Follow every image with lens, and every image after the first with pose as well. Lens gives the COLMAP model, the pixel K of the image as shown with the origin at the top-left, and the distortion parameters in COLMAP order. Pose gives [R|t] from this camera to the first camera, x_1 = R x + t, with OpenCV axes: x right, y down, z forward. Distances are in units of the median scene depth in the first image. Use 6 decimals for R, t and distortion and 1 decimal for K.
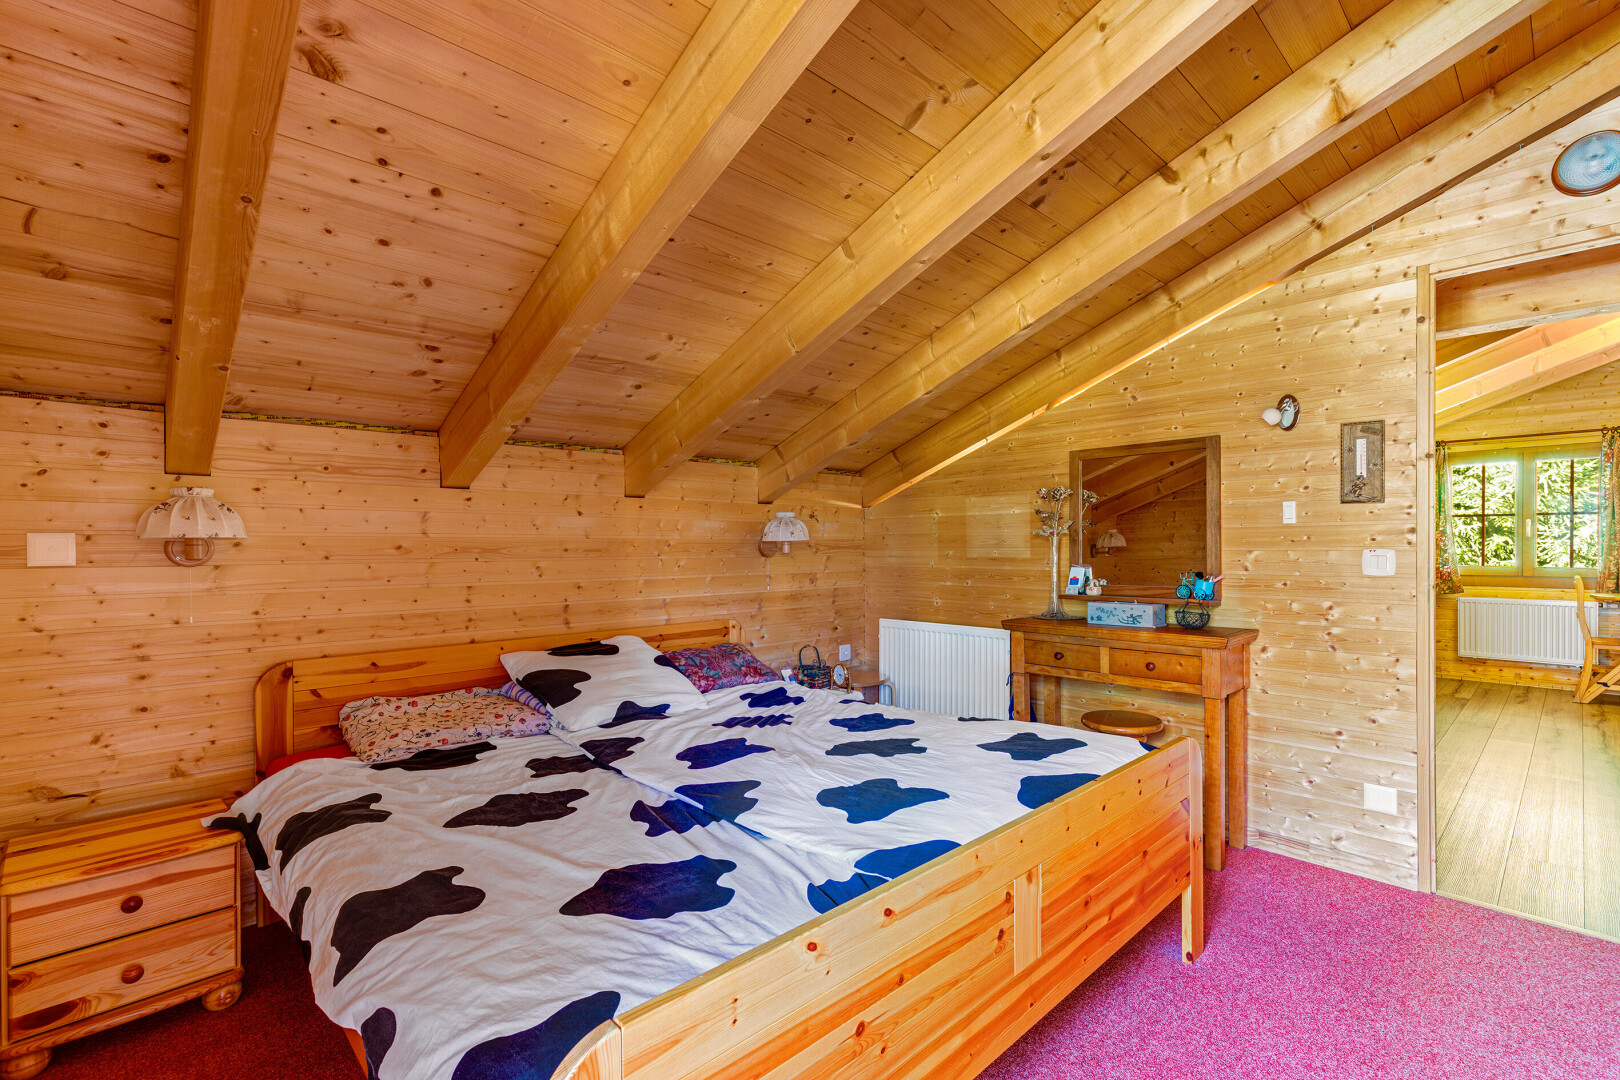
lens RADIAL K [[733.0, 0, 816.3], [0, 733.0, 543.1], [0, 0, 1]] dist [0.002905, -0.000074]
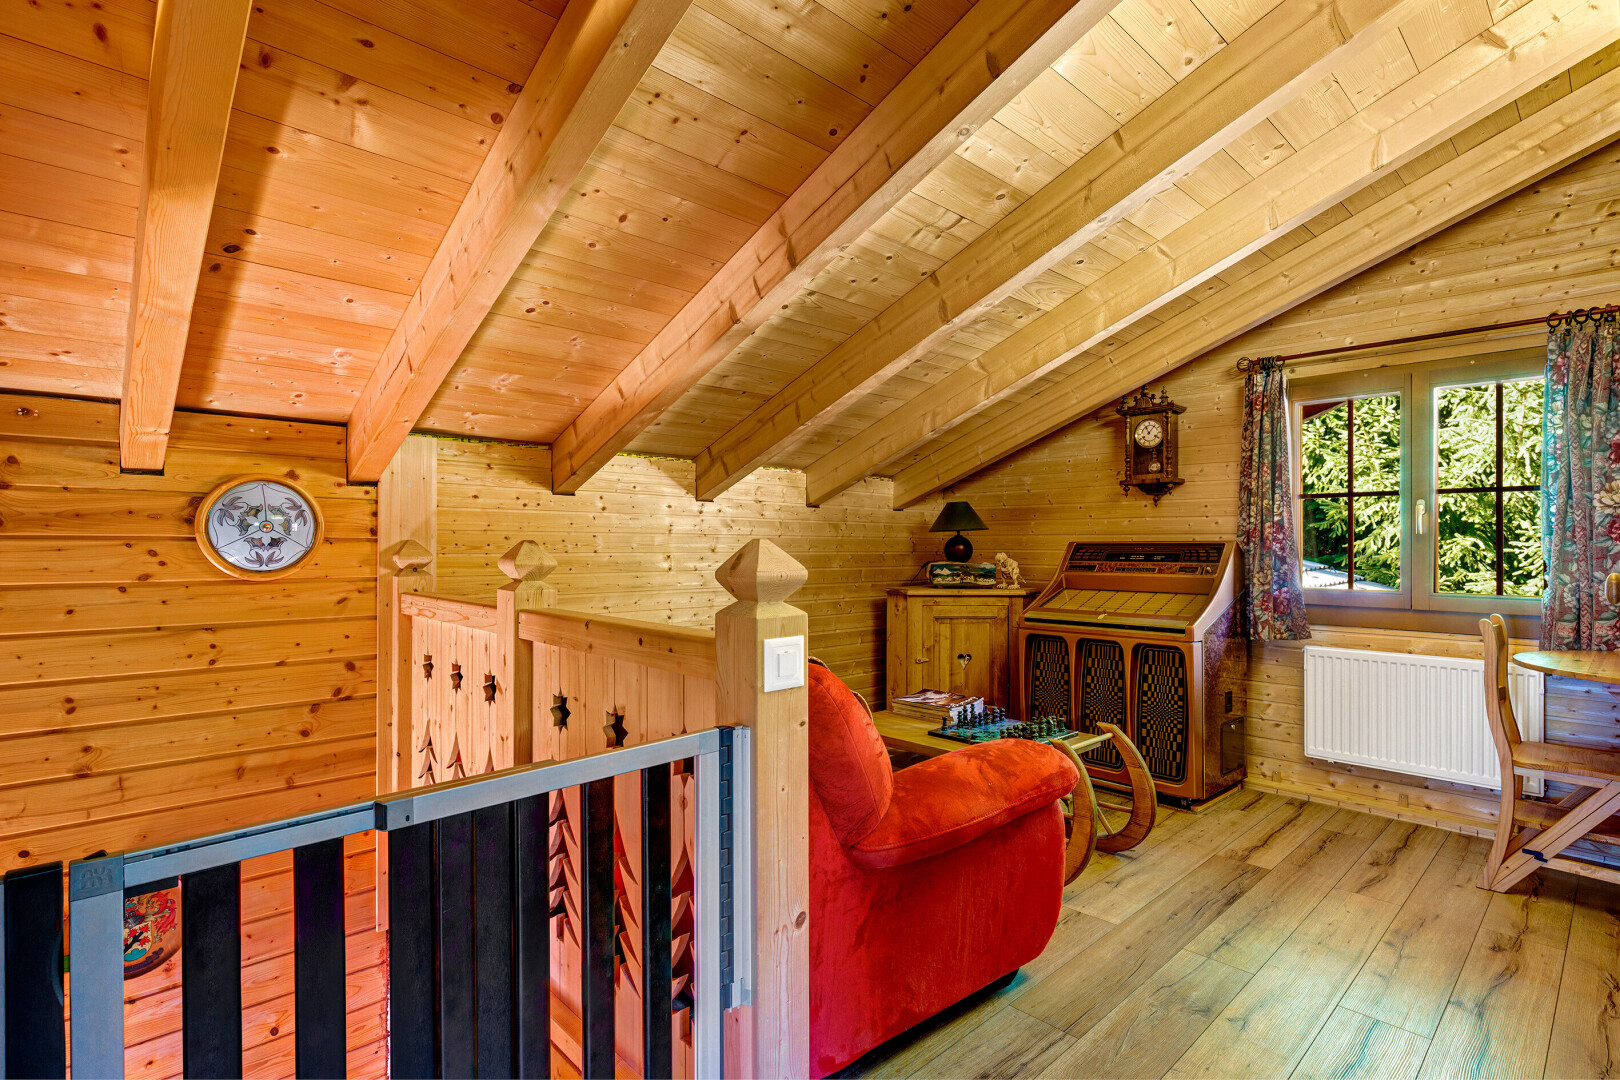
lens RADIAL K [[800.5, 0, 810.0], [0, 800.5, 540.0], [0, 0, 1]] dist [-0.000595, -0.000571]
pose [[0.999993, 0.002658, 0.002503, 0.538506], [-0.002643, 0.999979, -0.005933, -0.000474], [-0.002519, 0.005927, 0.999979, 0.437737]]
